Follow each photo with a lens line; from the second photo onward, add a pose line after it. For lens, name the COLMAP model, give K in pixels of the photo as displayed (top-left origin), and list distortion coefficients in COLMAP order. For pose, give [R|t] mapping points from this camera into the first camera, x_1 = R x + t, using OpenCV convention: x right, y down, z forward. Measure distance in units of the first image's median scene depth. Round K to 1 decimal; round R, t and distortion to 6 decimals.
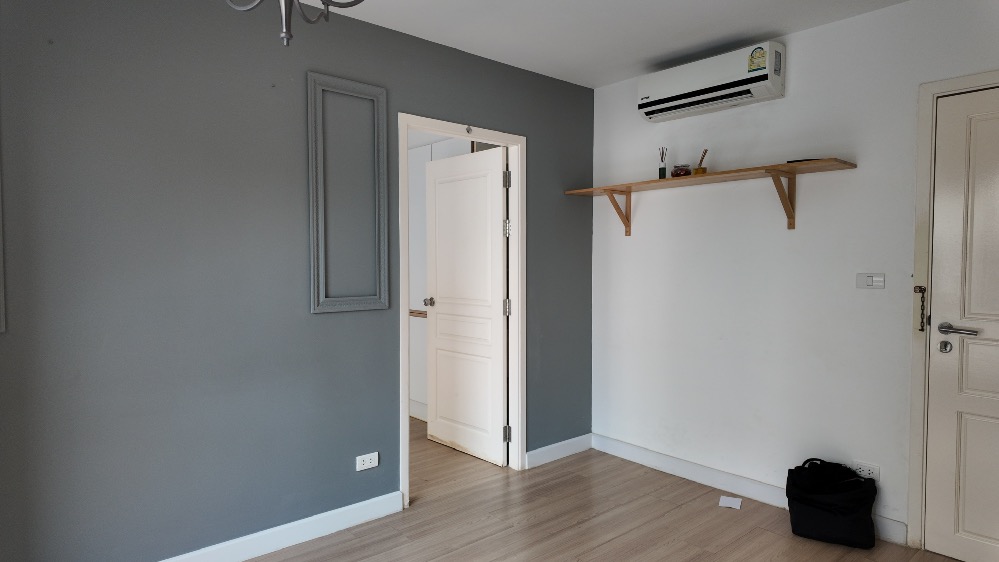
lens RADIAL K [[586.7, 0, 497.8], [0, 586.7, 279.2], [0, 0, 1]] dist [0.058047, -0.051016]
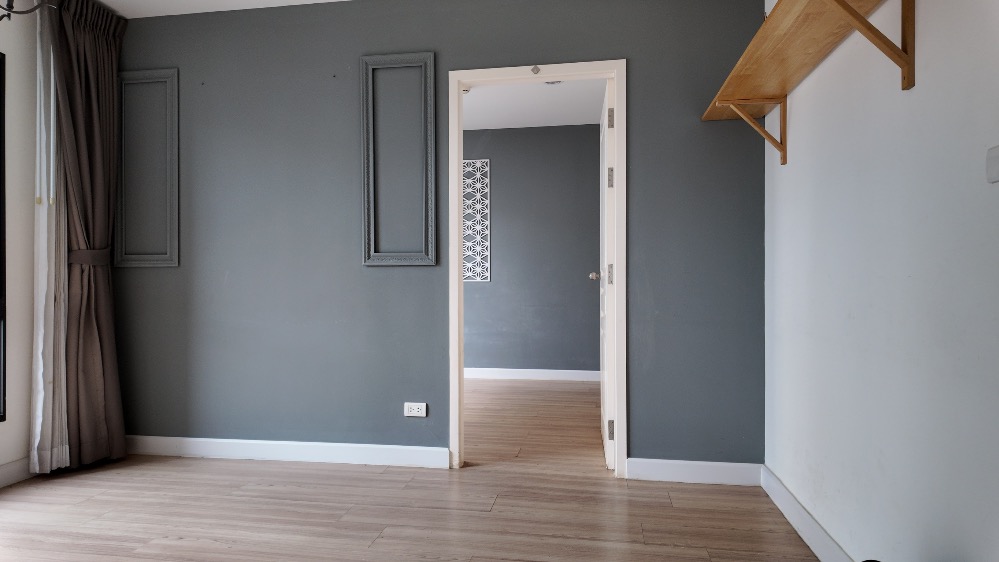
lens RADIAL K [[590.4, 0, 499.5], [0, 590.4, 281.0], [0, 0, 1]] dist [0.061502, -0.046162]
pose [[0.629724, 0.000812, -0.776818, 0.693698], [-0.023102, 0.999577, -0.017683, 0.094860], [0.776475, 0.029082, 0.629476, 0.446253]]
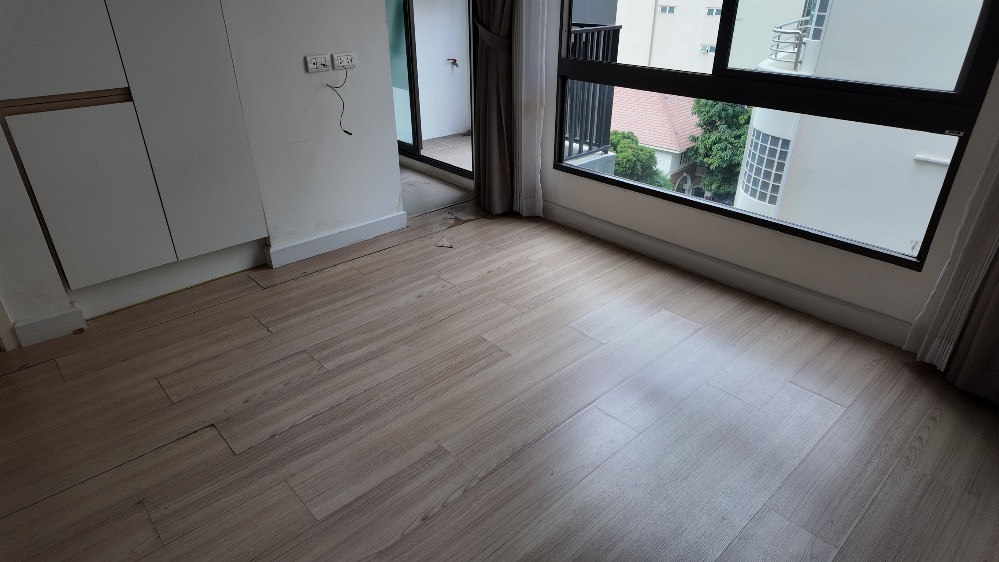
lens RADIAL K [[586.7, 0, 497.8], [0, 586.7, 279.2], [0, 0, 1]] dist [0.058047, -0.051016]
pose [[-0.999402, 0.020979, -0.027487, -0.027605], [0.004651, 0.869260, 0.494333, -0.037050], [0.034264, 0.493910, -0.868838, 1.072239]]
